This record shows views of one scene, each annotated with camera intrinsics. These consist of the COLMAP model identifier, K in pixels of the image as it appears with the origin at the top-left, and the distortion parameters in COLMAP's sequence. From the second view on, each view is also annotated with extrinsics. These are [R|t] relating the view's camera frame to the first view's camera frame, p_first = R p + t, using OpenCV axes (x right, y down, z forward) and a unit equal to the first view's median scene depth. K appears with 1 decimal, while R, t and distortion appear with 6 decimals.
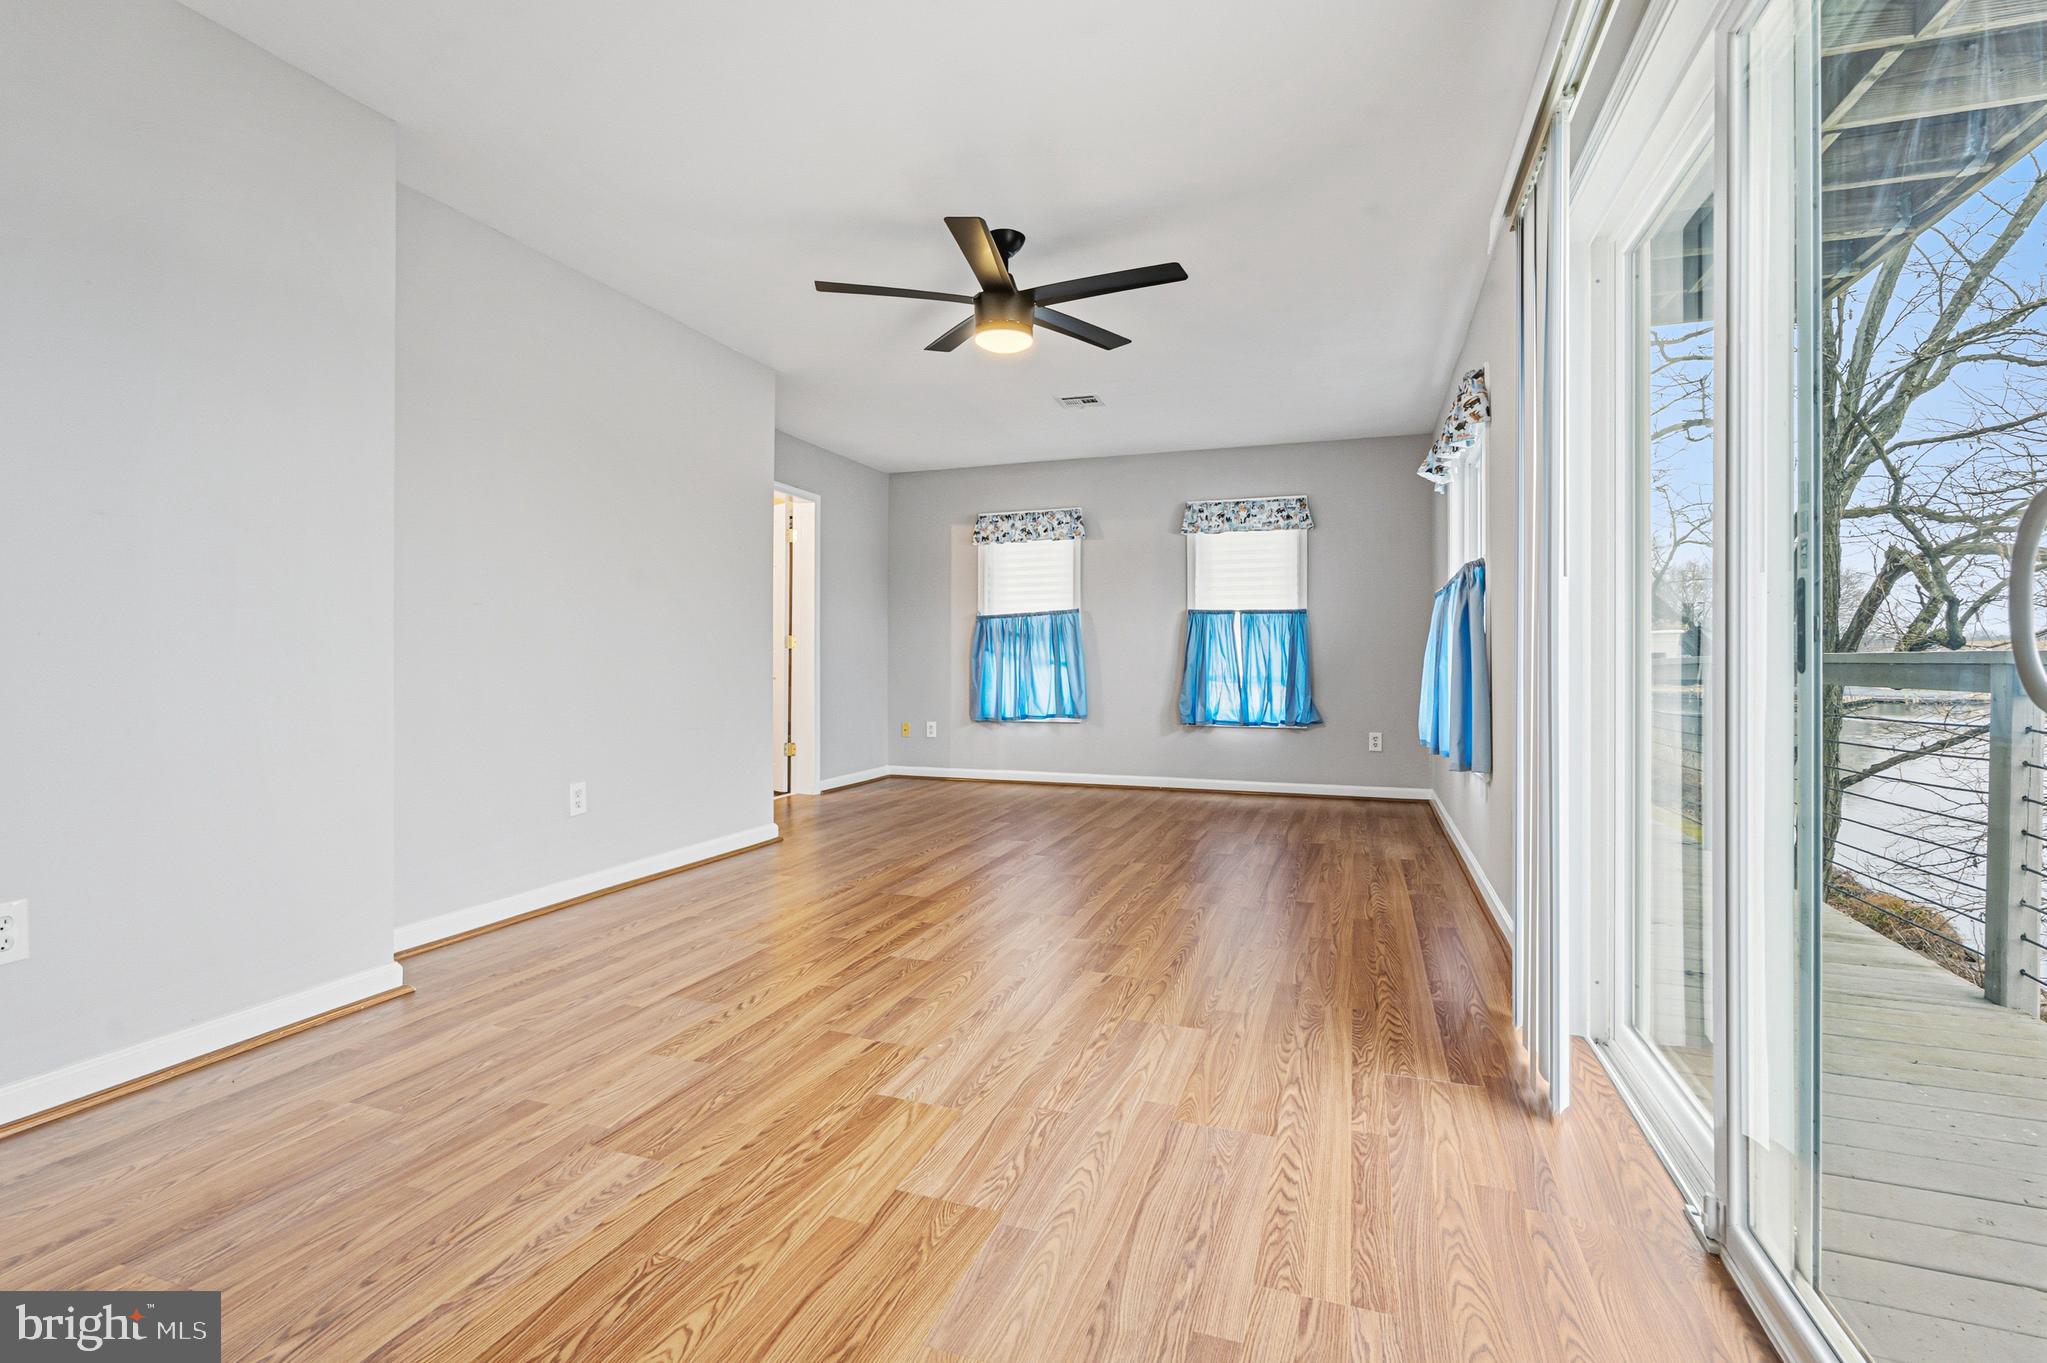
lens RADIAL K [[934.6, 0, 984.1], [0, 934.6, 659.4], [0, 0, 1]] dist [-0.004697, 0.000833]
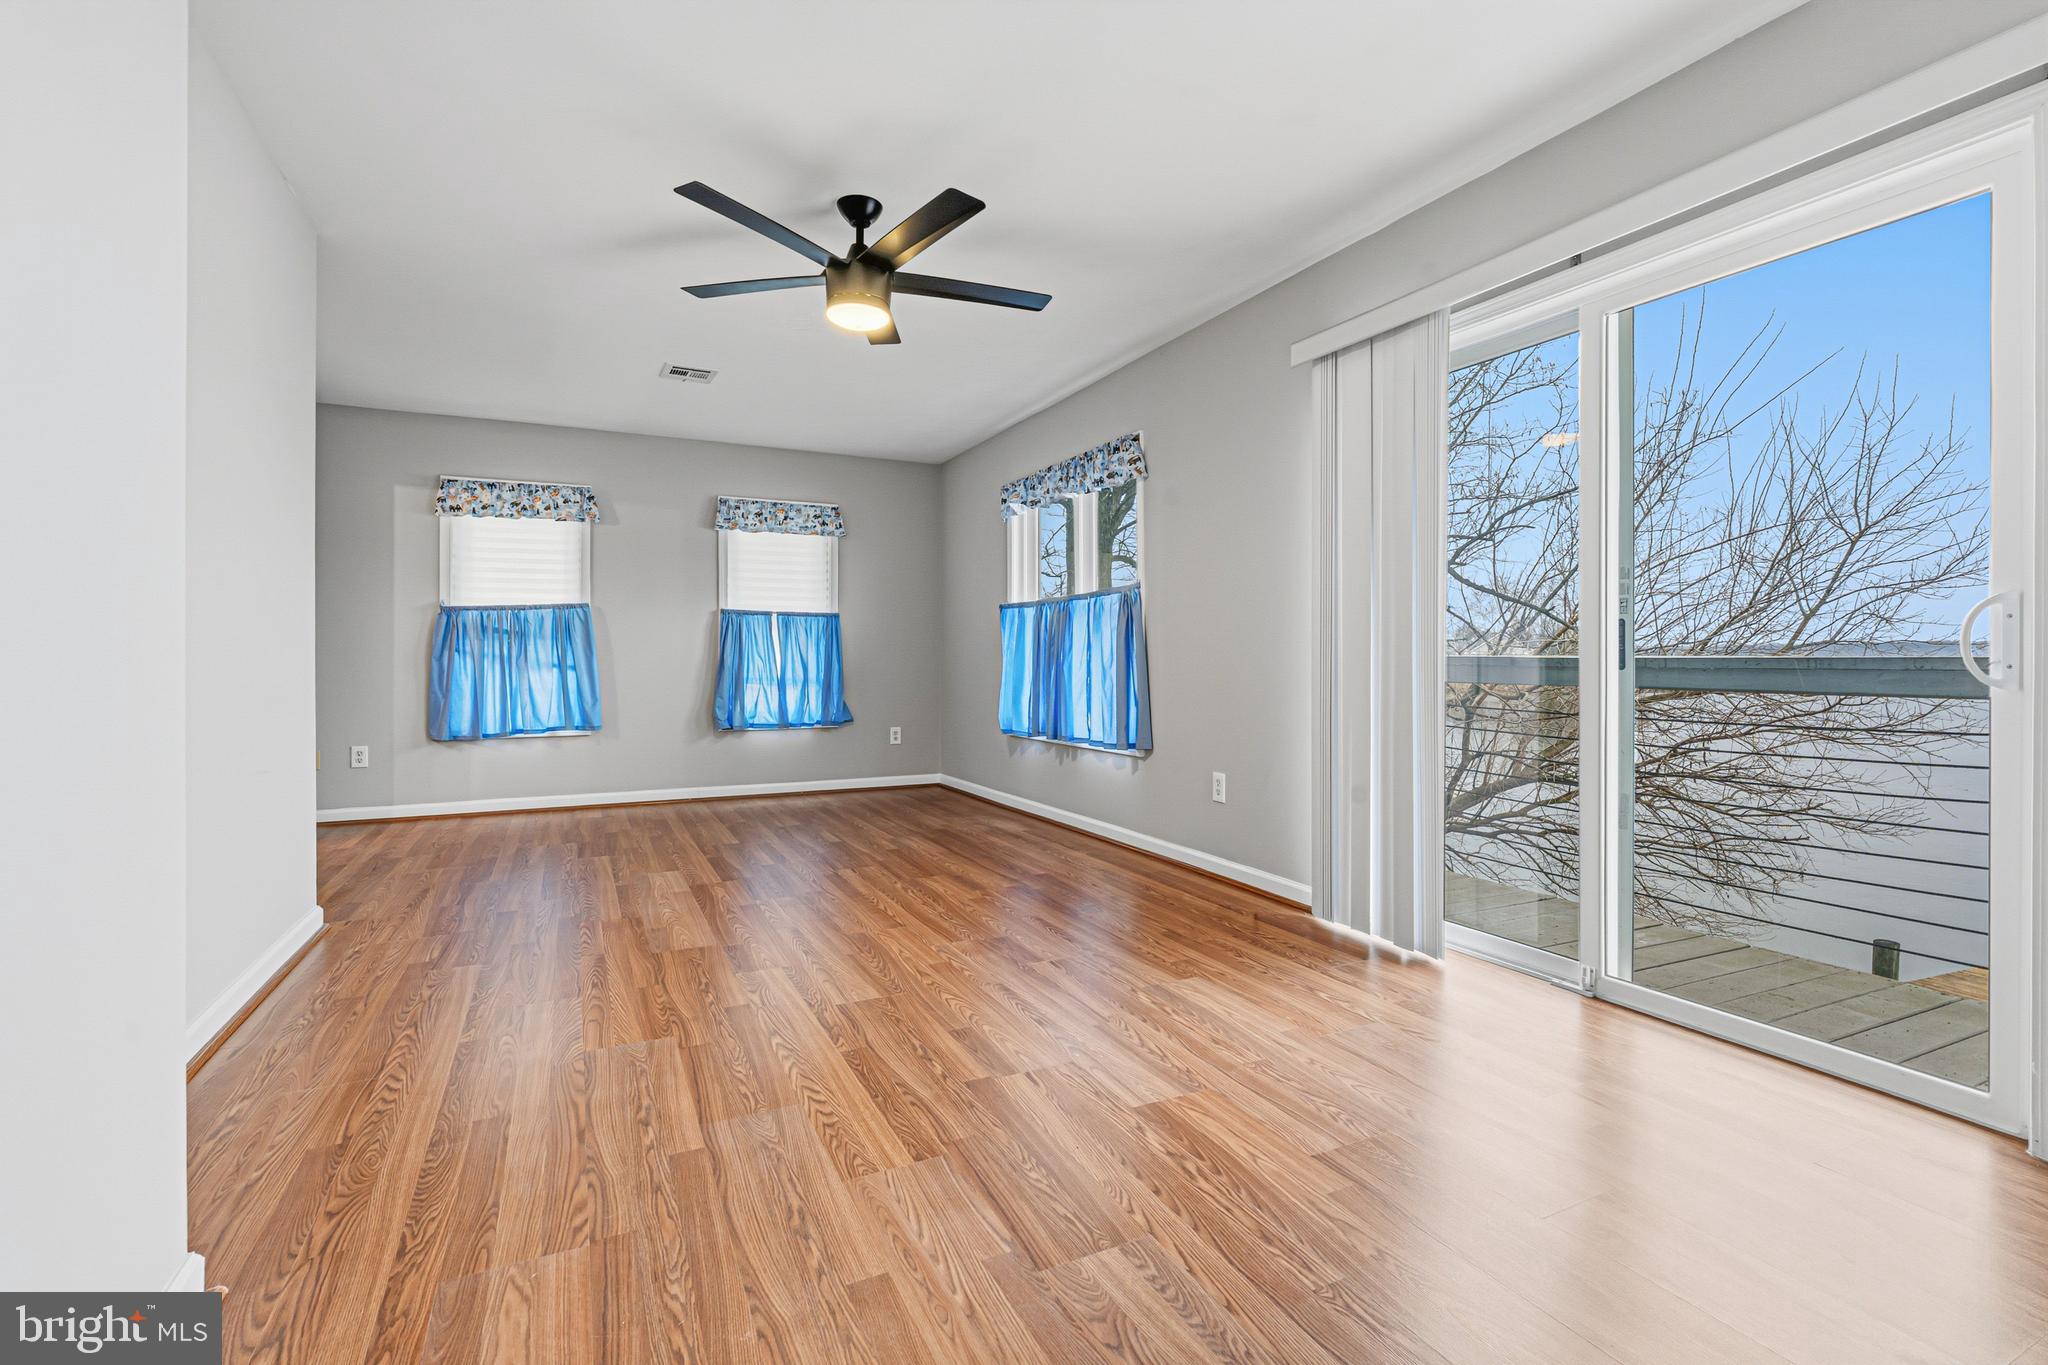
lens RADIAL K [[935.1, 0, 1024.1], [0, 935.1, 669.2], [0, 0, 1]] dist [-0.004697, 0.000833]
pose [[0.687512, -0.008272, 0.726126, -0.269814], [0.001441, 0.999949, 0.010027, -0.001385], [-0.726171, -0.005847, 0.687489, 0.123128]]
